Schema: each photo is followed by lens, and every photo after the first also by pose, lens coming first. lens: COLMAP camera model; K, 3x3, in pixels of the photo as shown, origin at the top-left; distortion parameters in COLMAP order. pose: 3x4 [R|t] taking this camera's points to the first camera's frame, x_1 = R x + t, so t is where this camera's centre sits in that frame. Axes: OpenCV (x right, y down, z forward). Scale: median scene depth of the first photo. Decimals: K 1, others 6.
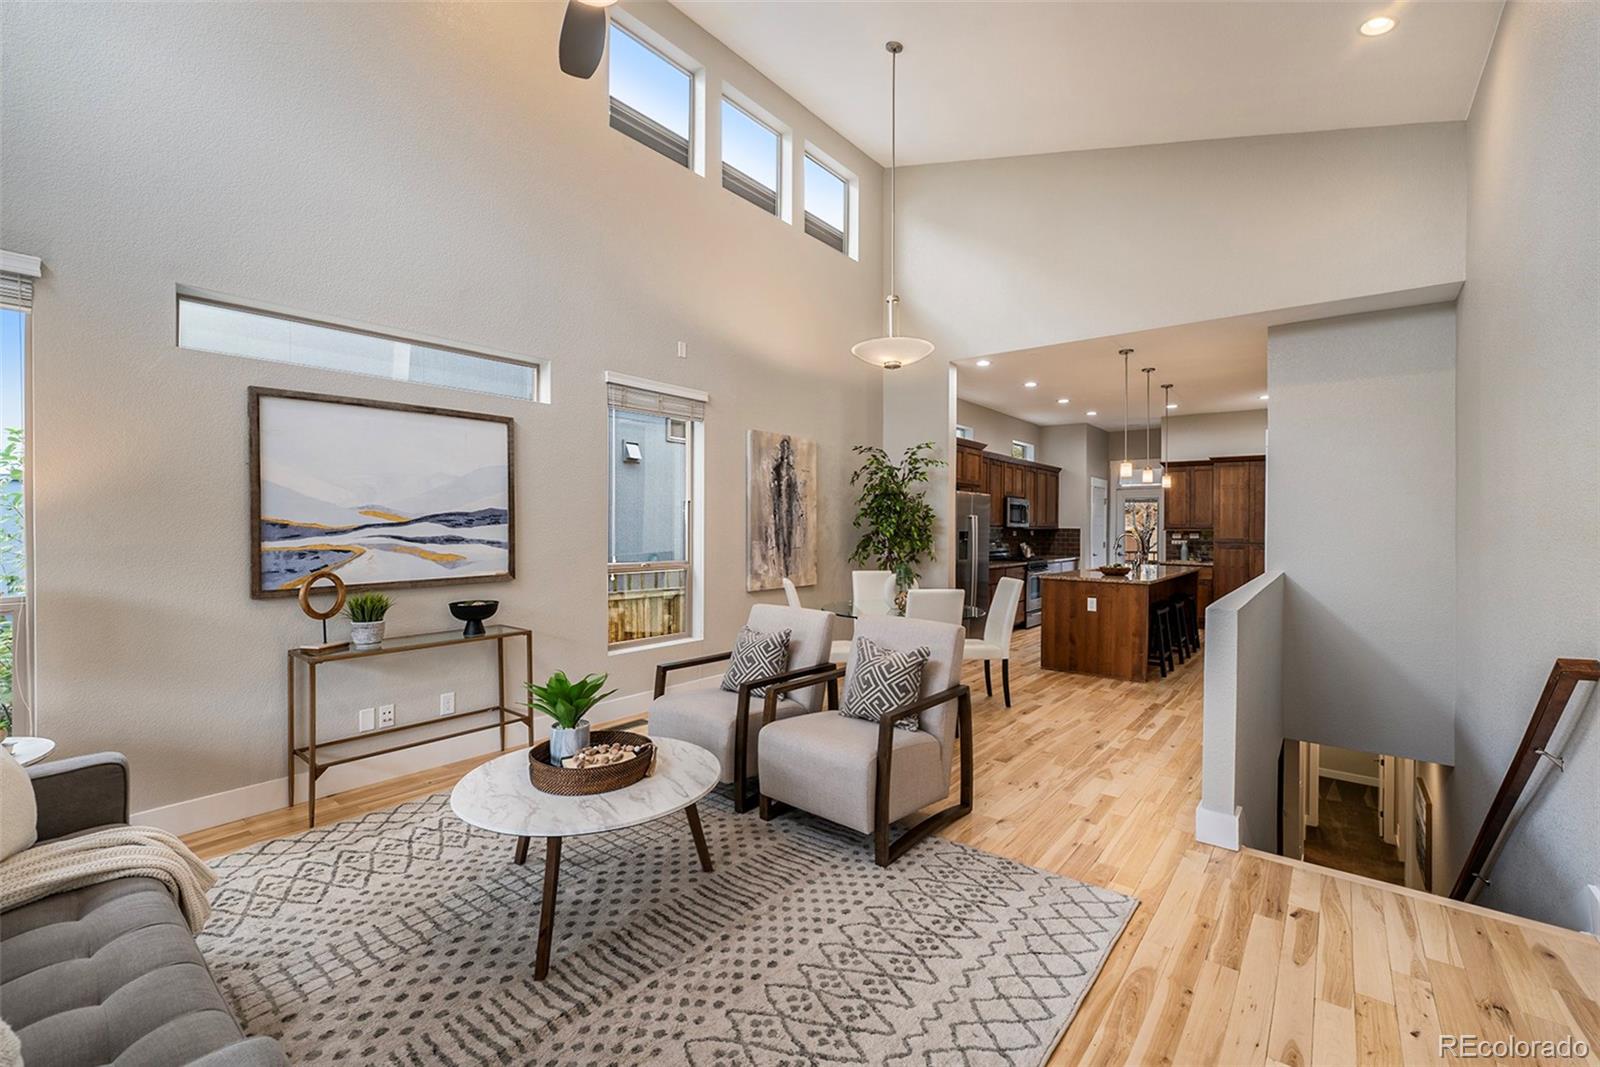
lens RADIAL K [[680.2, 0, 800.3], [0, 680.2, 521.5], [0, 0, 1]] dist [-0.018180, -0.000077]
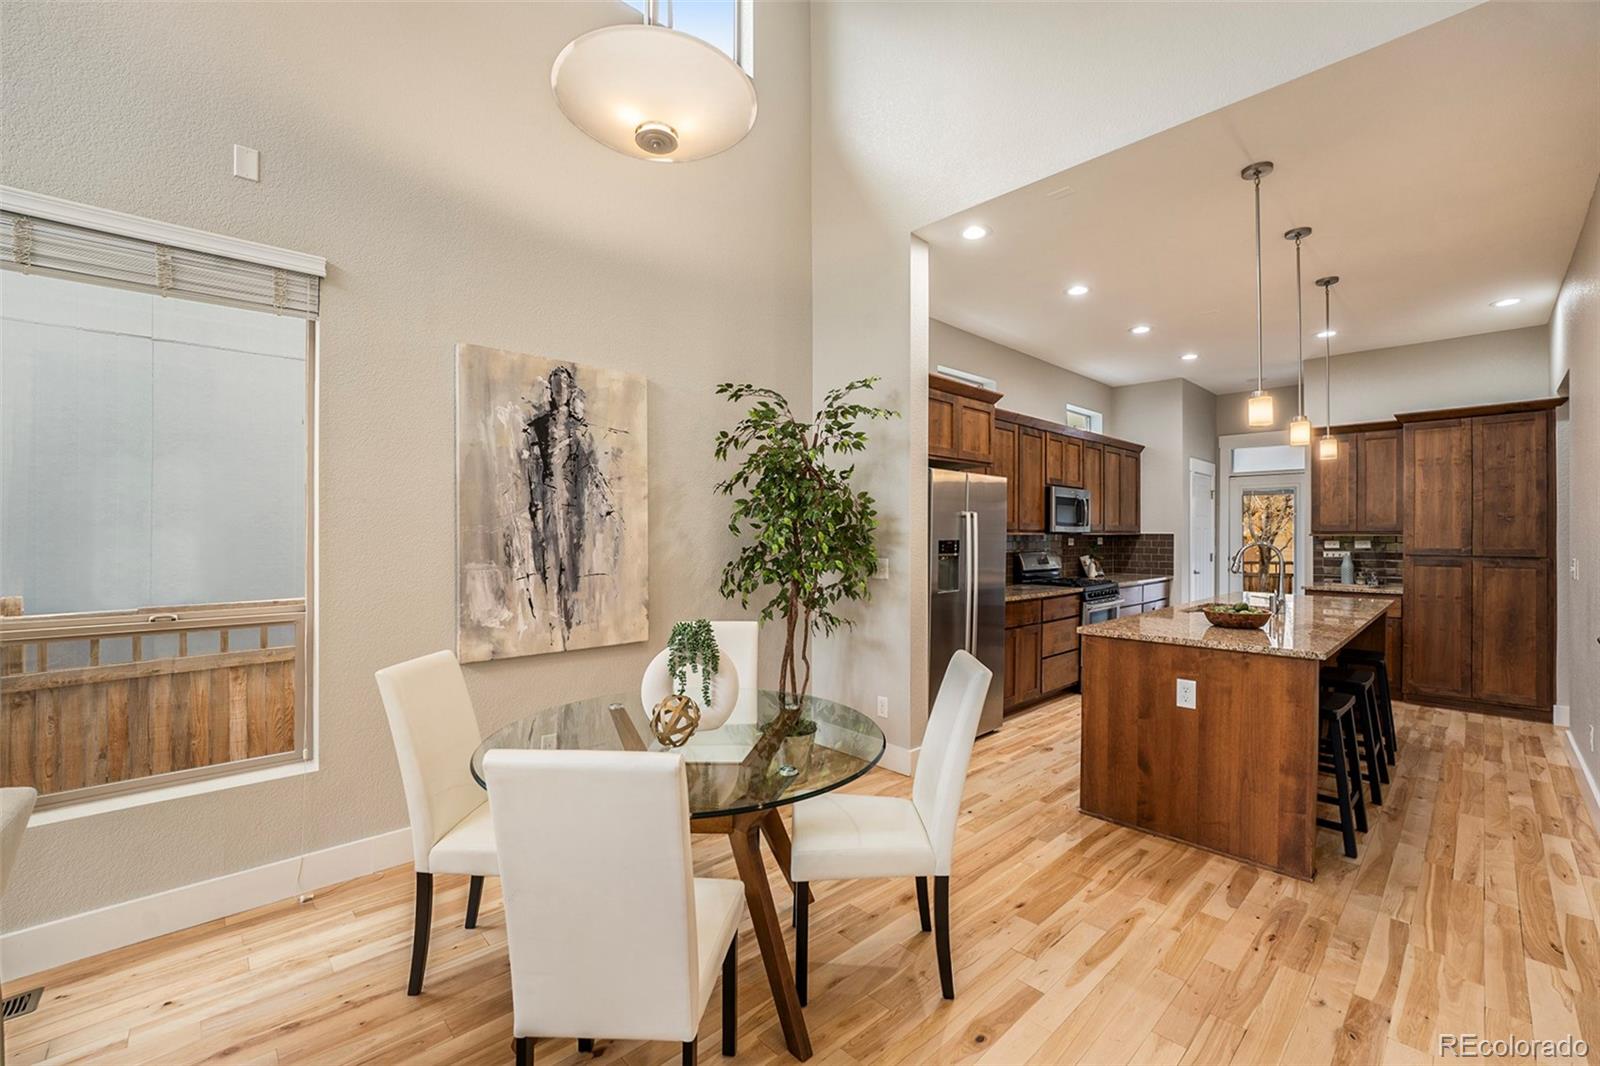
lens RADIAL K [[671.7, 0, 800.0], [0, 671.7, 533.0], [0, 0, 1]] dist [-0.022947, 0.000075]
pose [[0.991542, -0.007797, -0.129555, 0.206414], [0.008482, 0.999953, 0.004736, 0.005040], [0.129512, -0.005795, 0.991561, 0.465400]]
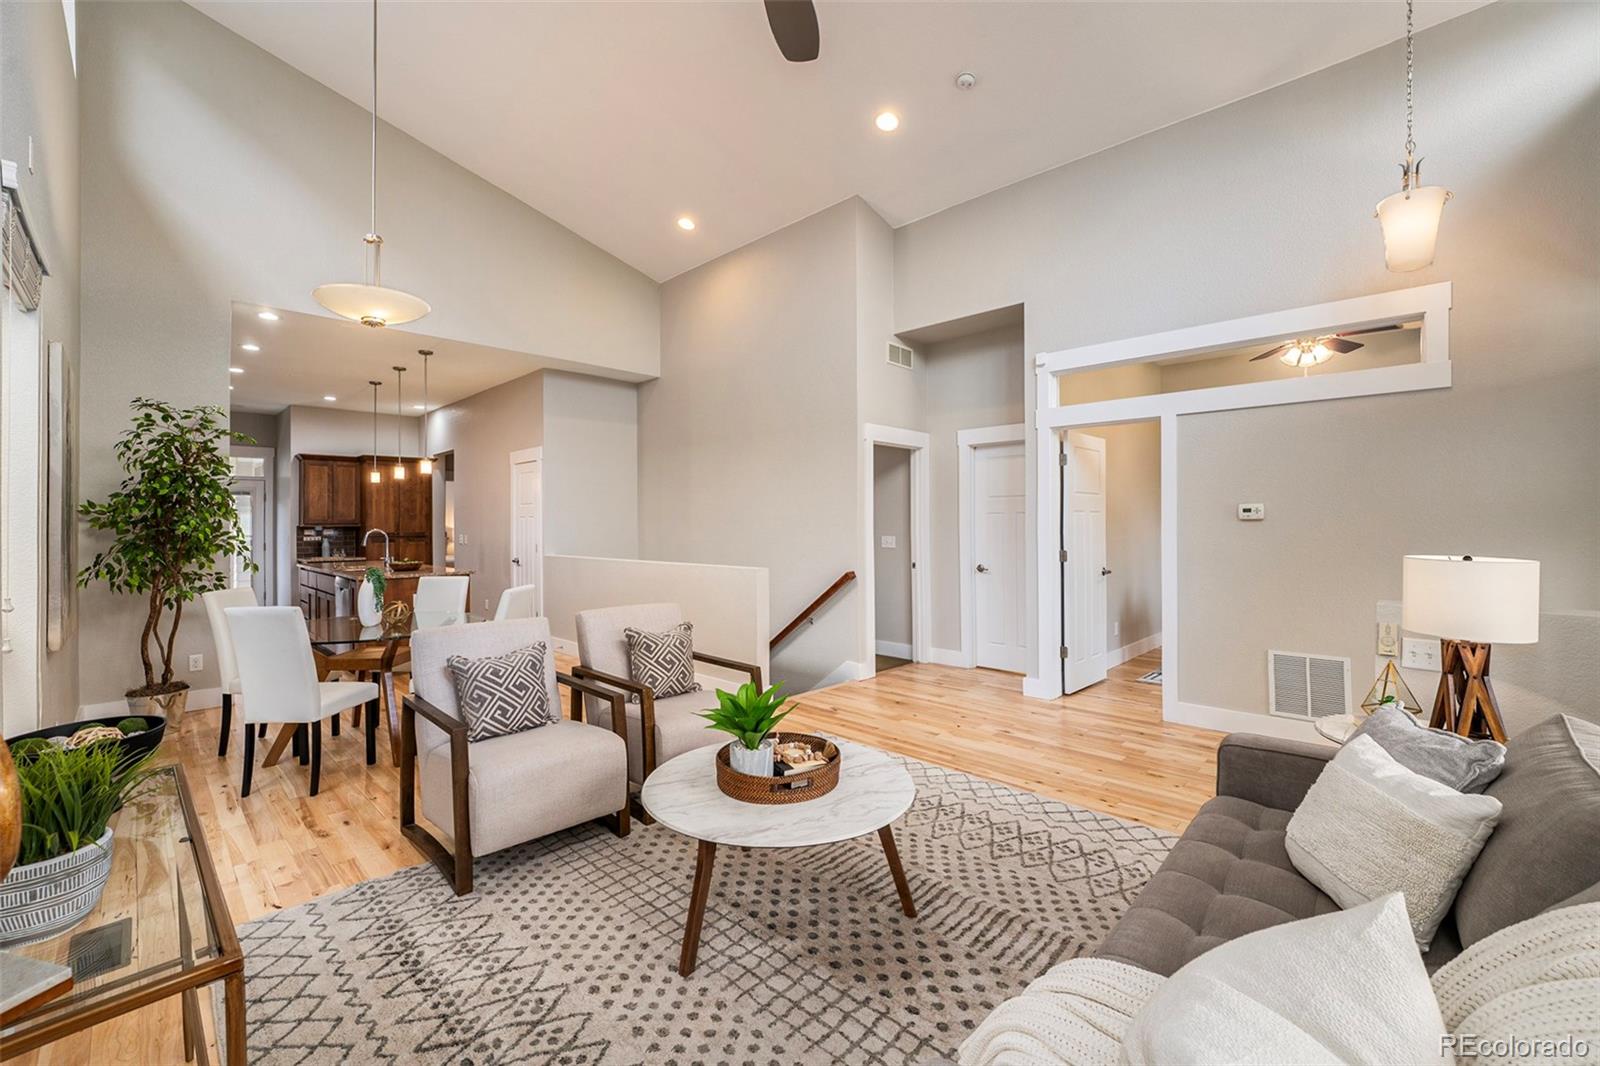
lens RADIAL K [[671.7, 0, 800.0], [0, 671.7, 533.0], [0, 0, 1]] dist [-0.022947, 0.000075]
pose [[0.091859, -0.026145, 0.995429, -0.458791], [0.002386, 0.999658, 0.026036, -0.000728], [-0.995769, -0.000017, 0.091890, 0.328684]]
